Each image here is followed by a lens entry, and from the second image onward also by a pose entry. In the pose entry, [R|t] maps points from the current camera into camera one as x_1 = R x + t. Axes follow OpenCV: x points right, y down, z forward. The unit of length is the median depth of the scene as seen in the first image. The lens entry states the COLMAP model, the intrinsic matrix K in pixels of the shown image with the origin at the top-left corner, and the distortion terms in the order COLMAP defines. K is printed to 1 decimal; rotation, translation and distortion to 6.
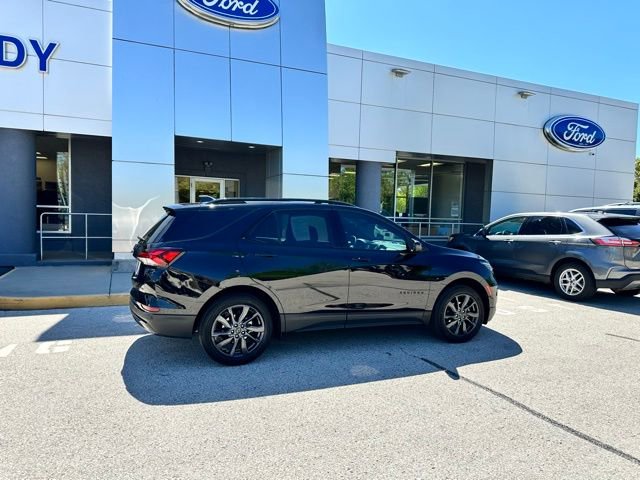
lens RADIAL K [[449.9, 0, 315.7], [0, 449.9, 243.7], [0, 0, 1]] dist [0.044636, -0.055199]
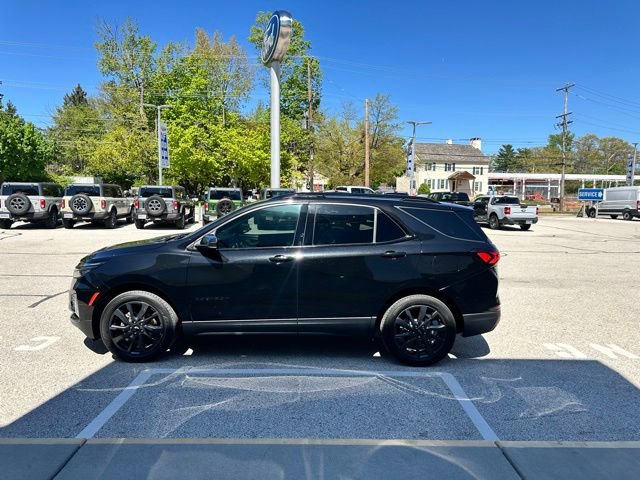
lens RADIAL K [[449.9, 0, 315.4], [0, 449.9, 240.5], [0, 0, 1]] dist [0.044636, -0.055199]
pose [[-0.925612, -0.080063, 0.369908, -0.272632], [-0.017847, 0.985515, 0.168646, -0.113630], [-0.378052, 0.149499, -0.913634, 1.371003]]
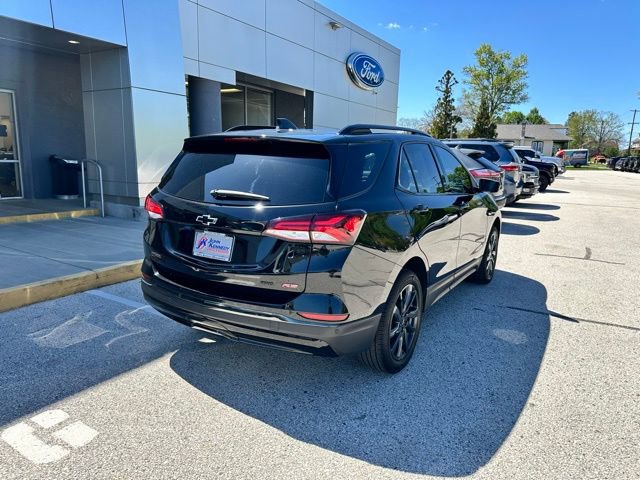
lens RADIAL K [[449.9, 0, 324.1], [0, 449.9, 246.2], [0, 0, 1]] dist [0.044636, -0.055199]
pose [[0.807981, -0.118973, 0.577072, -0.387986], [0.029484, 0.986339, 0.162069, -0.022077], [-0.588470, -0.113935, 0.800451, 0.311949]]
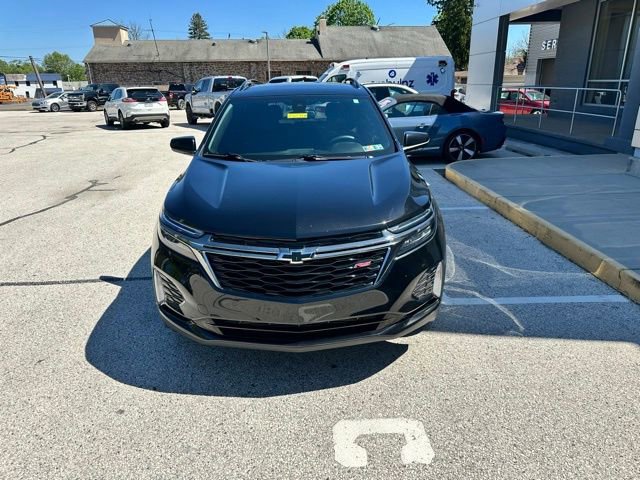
lens RADIAL K [[449.9, 0, 317.0], [0, 449.9, 241.4], [0, 0, 1]] dist [0.044636, -0.055199]
pose [[-0.368995, 0.286513, -0.884168, 0.554938], [-0.046156, 0.944477, 0.325319, -0.063756], [0.928285, 0.160851, -0.335283, 0.988392]]
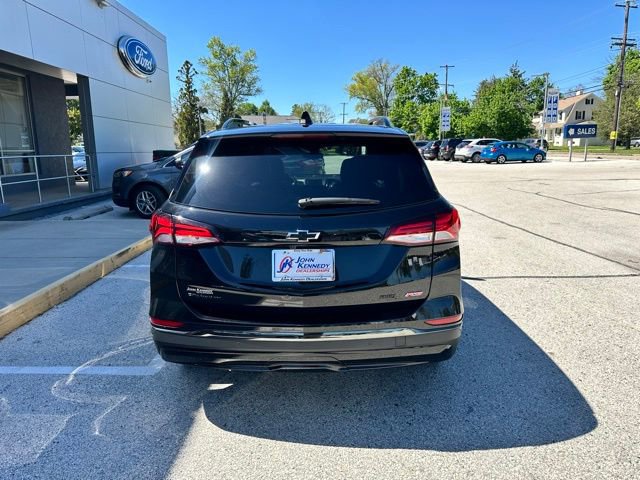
lens RADIAL K [[449.9, 0, 316.8], [0, 449.9, 239.7], [0, 0, 1]] dist [0.044636, -0.055199]
pose [[0.395490, -0.212790, 0.893481, -0.508419], [0.081110, 0.977083, 0.196798, -0.040980], [-0.914882, -0.005362, 0.403686, 0.521743]]
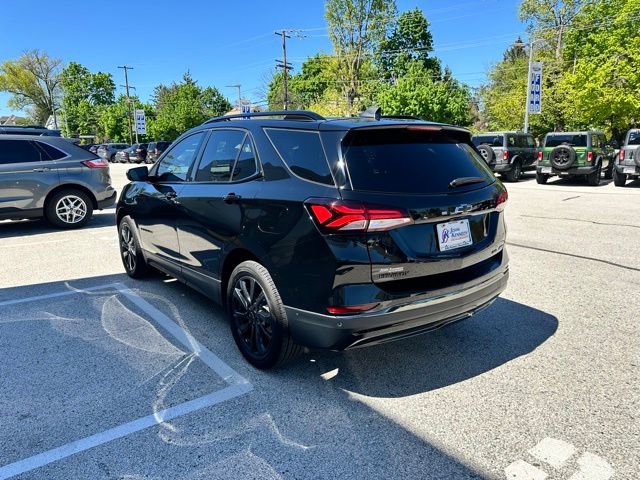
lens RADIAL K [[449.9, 0, 318.5], [0, 449.9, 235.3], [0, 0, 1]] dist [0.044636, -0.055199]
pose [[-0.266830, -0.204355, 0.941828, -0.561086], [0.063664, 0.971388, 0.228805, -0.055641], [-0.961638, 0.121013, -0.246186, 0.838729]]
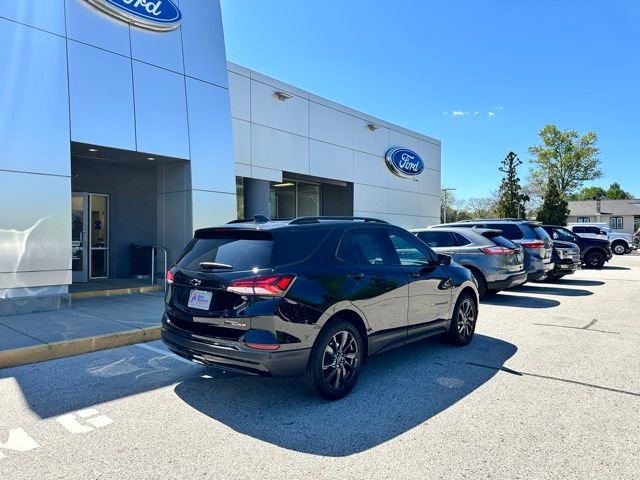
lens RADIAL K [[449.9, 0, 315.8], [0, 449.9, 235.3], [0, 0, 1]] dist [0.044636, -0.055199]
pose [[0.896562, -0.021876, 0.442377, -0.364950], [0.048112, 0.997680, -0.048171, -0.011131], [-0.440297, 0.064472, 0.895535, 0.105773]]
